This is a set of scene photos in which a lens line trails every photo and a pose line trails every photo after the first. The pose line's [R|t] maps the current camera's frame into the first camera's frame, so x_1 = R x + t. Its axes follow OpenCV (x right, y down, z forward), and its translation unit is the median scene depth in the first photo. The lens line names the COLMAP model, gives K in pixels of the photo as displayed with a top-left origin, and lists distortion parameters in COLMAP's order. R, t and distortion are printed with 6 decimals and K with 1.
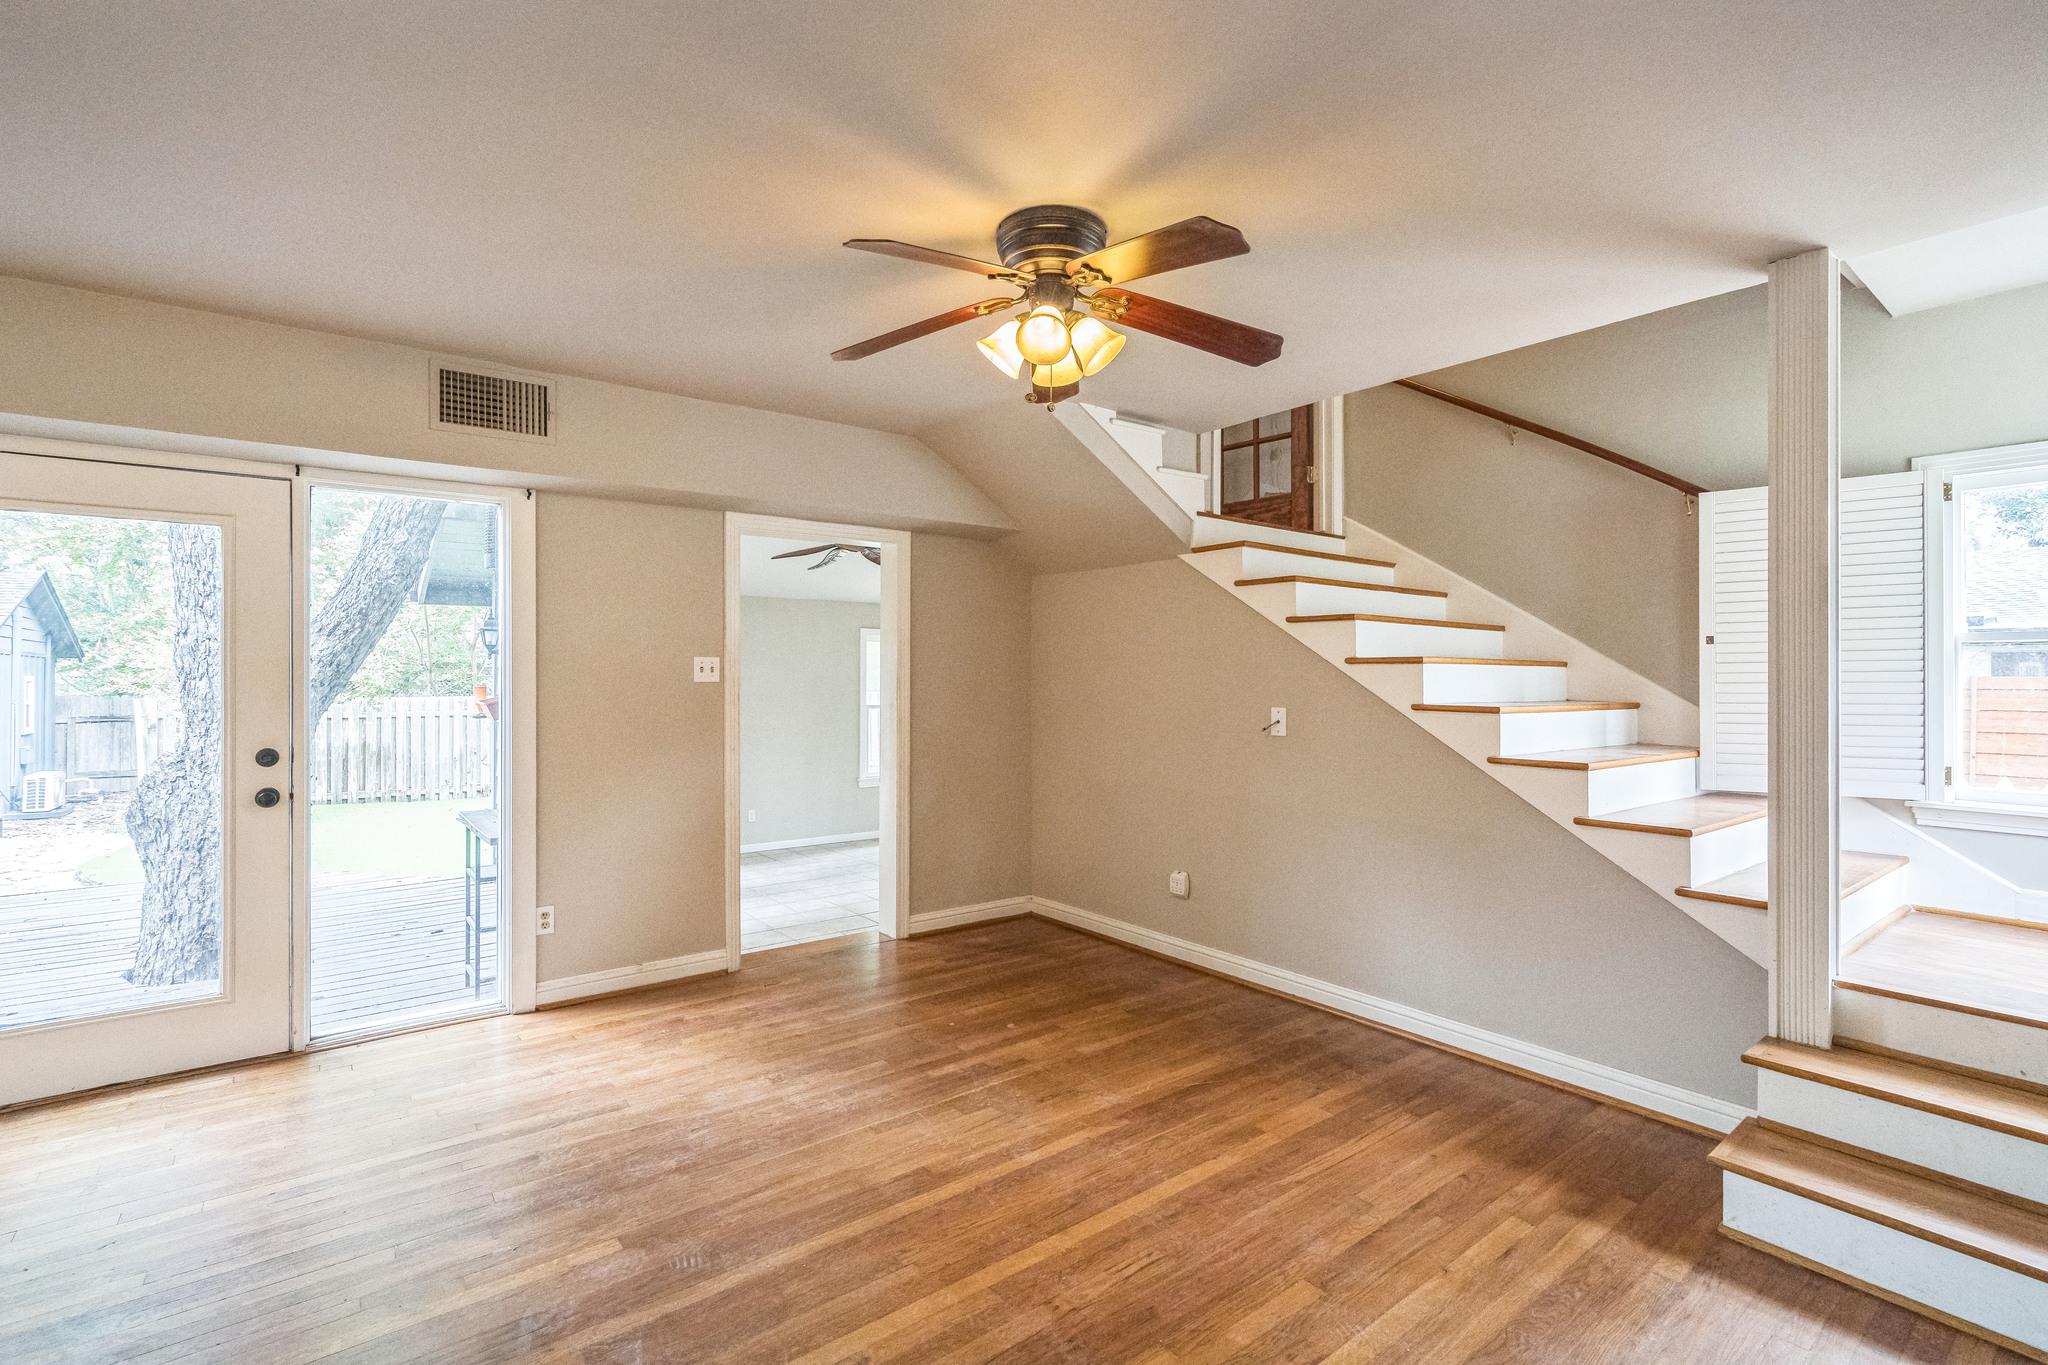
lens RADIAL K [[930.8, 0, 1026.6], [0, 930.8, 674.5], [0, 0, 1]] dist [-0.007492, 0.003419]
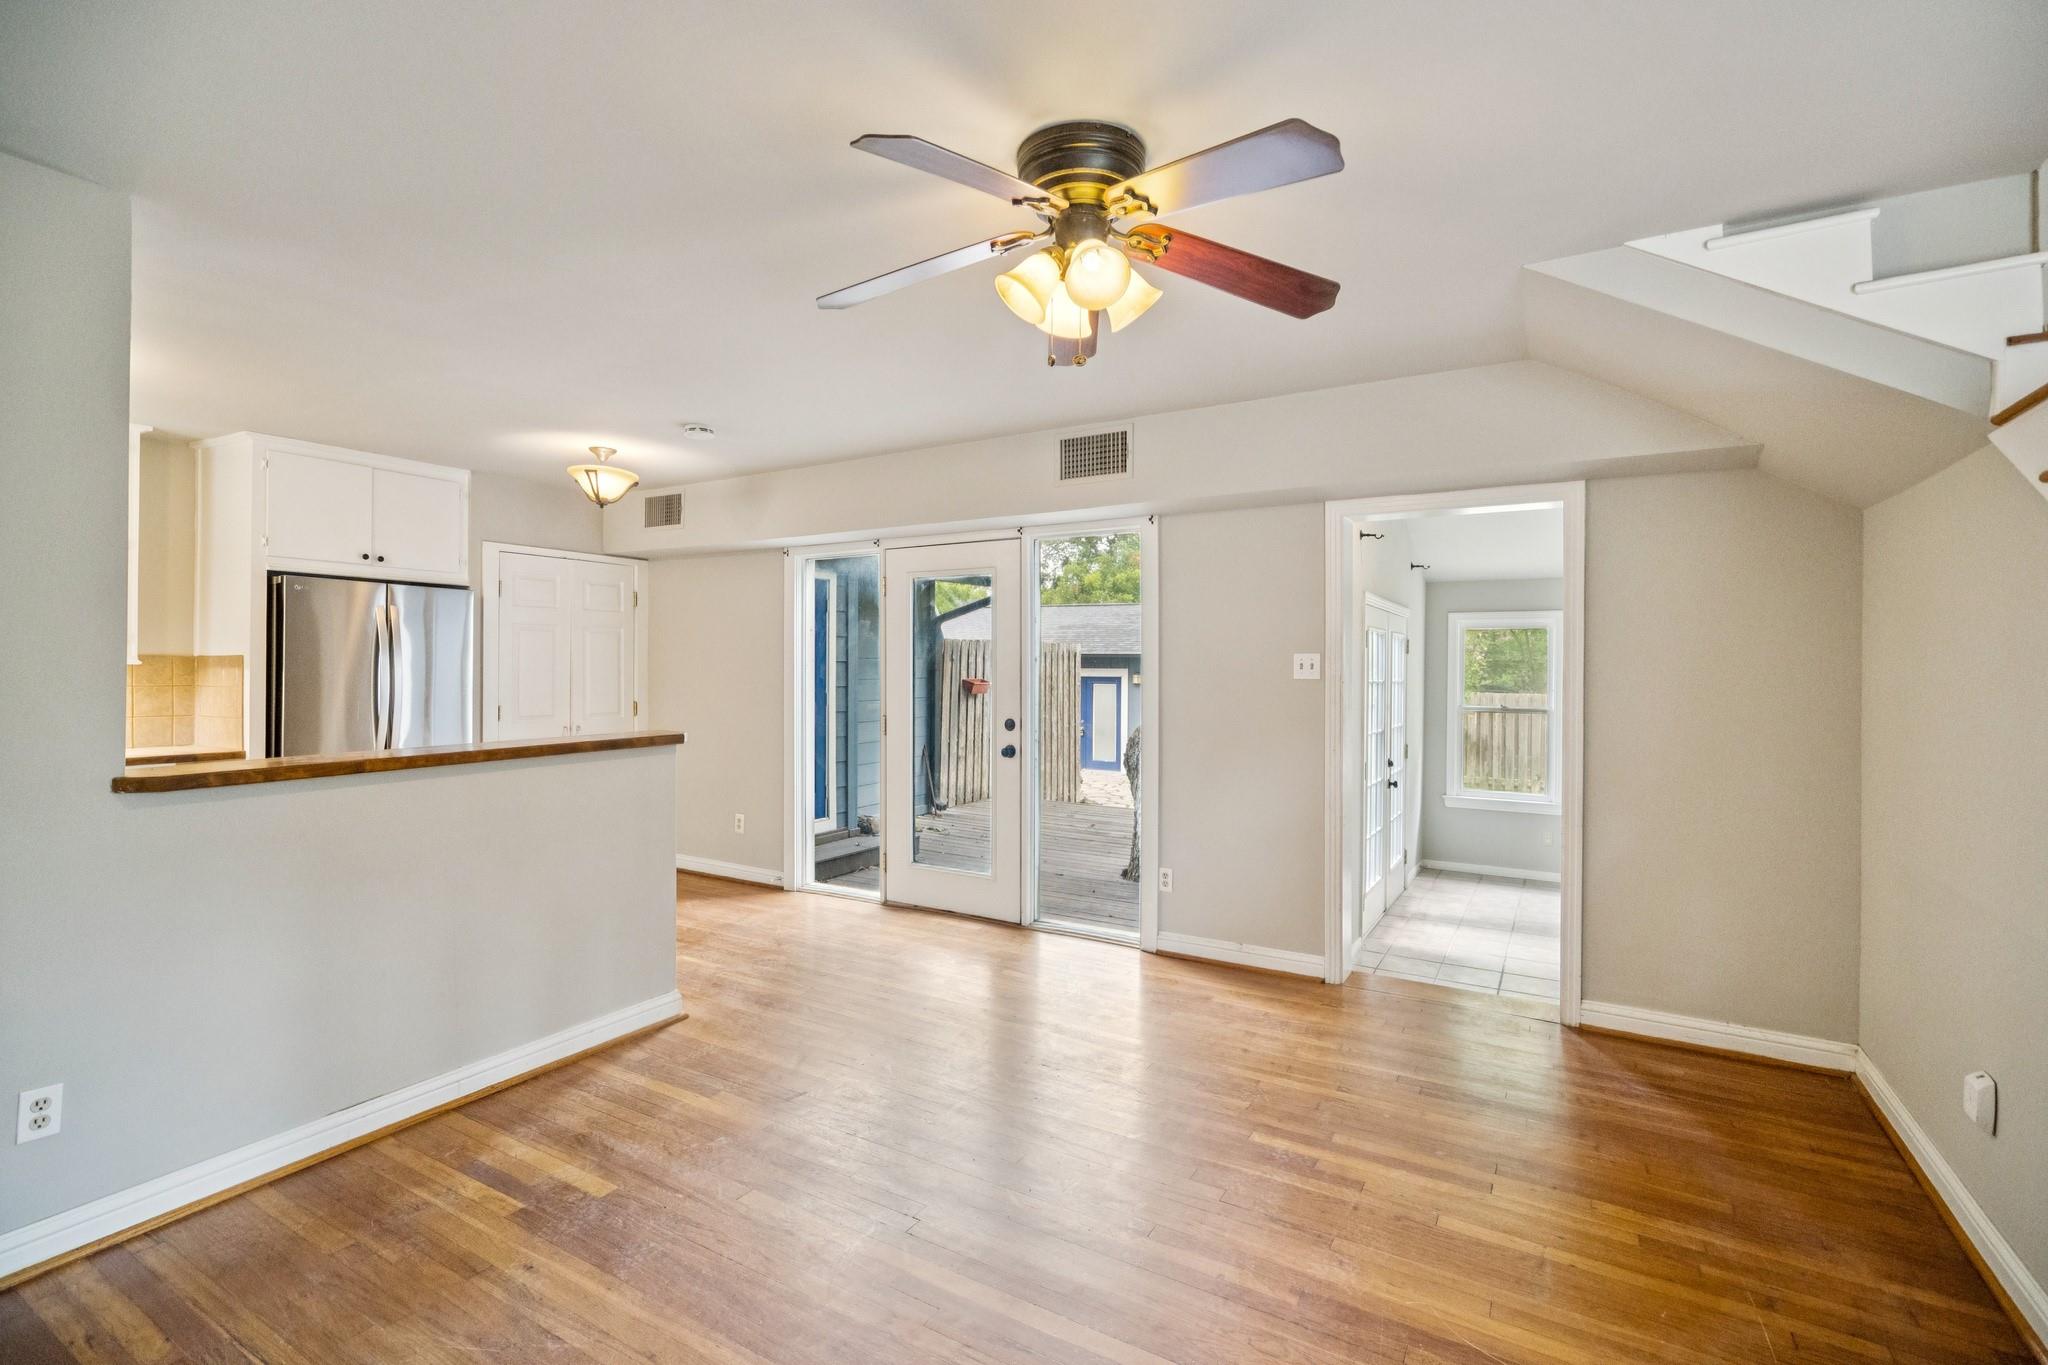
lens RADIAL K [[930.8, 0, 1020.0], [0, 930.8, 672.4], [0, 0, 1]] dist [-0.007492, 0.003419]
pose [[0.358772, 0.006116, -0.933405, 0.594980], [-0.006458, 0.999971, 0.004070, -0.001655], [0.933403, 0.004568, 0.358801, 0.468298]]
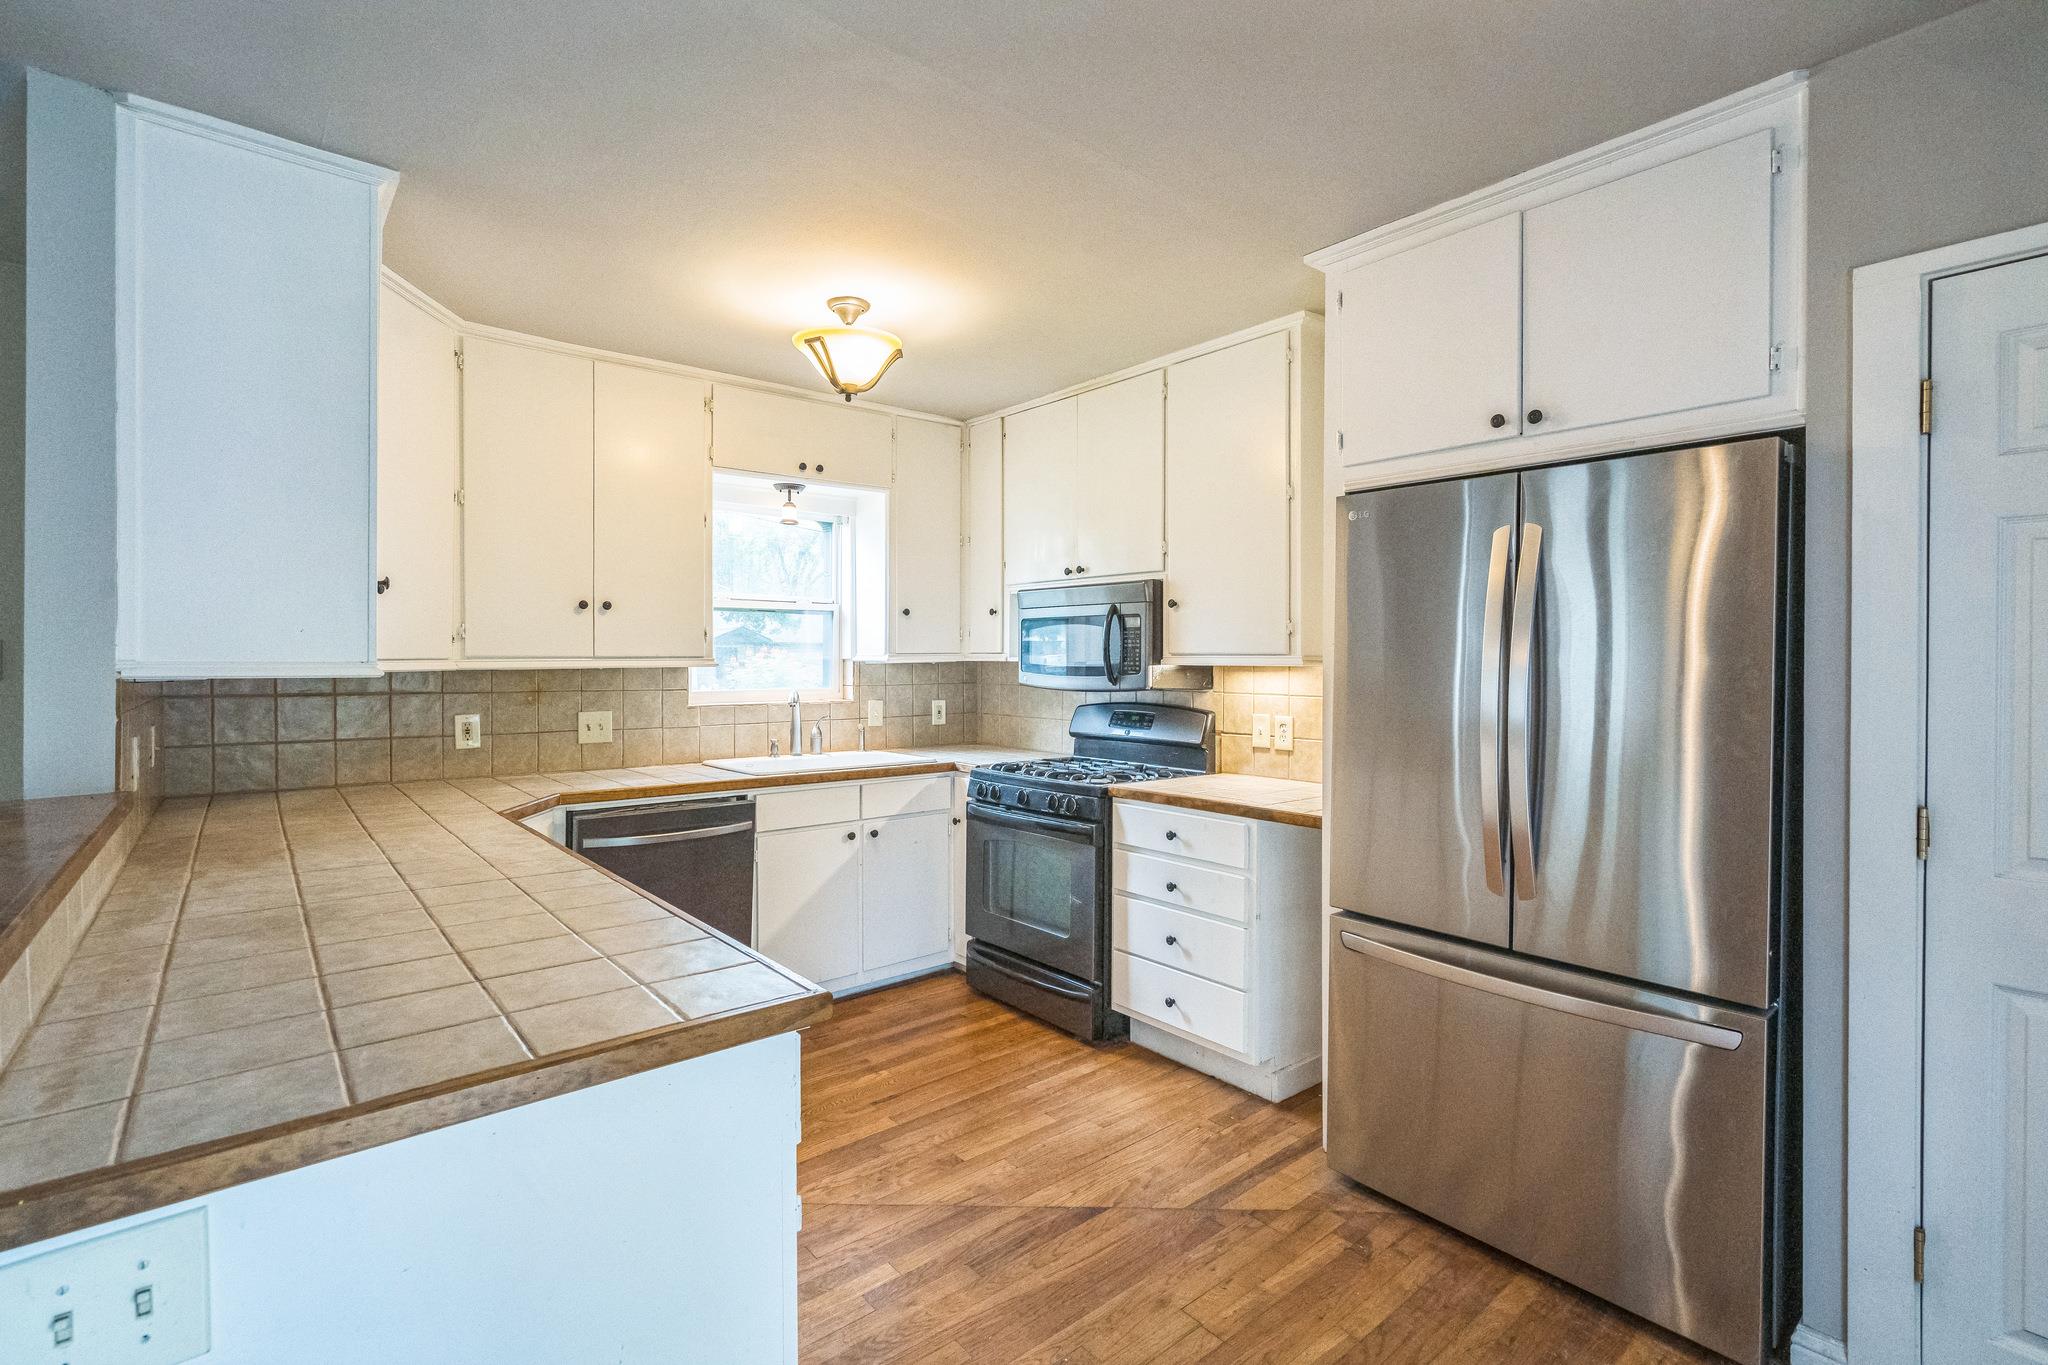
lens RADIAL K [[930.8, 0, 1020.1], [0, 930.8, 667.3], [0, 0, 1]] dist [-0.007492, 0.003419]
pose [[-0.999296, -0.005880, -0.037056, -0.827066], [-0.006086, 0.999967, 0.005445, -0.001964], [0.037023, 0.005666, -0.999298, 0.668820]]
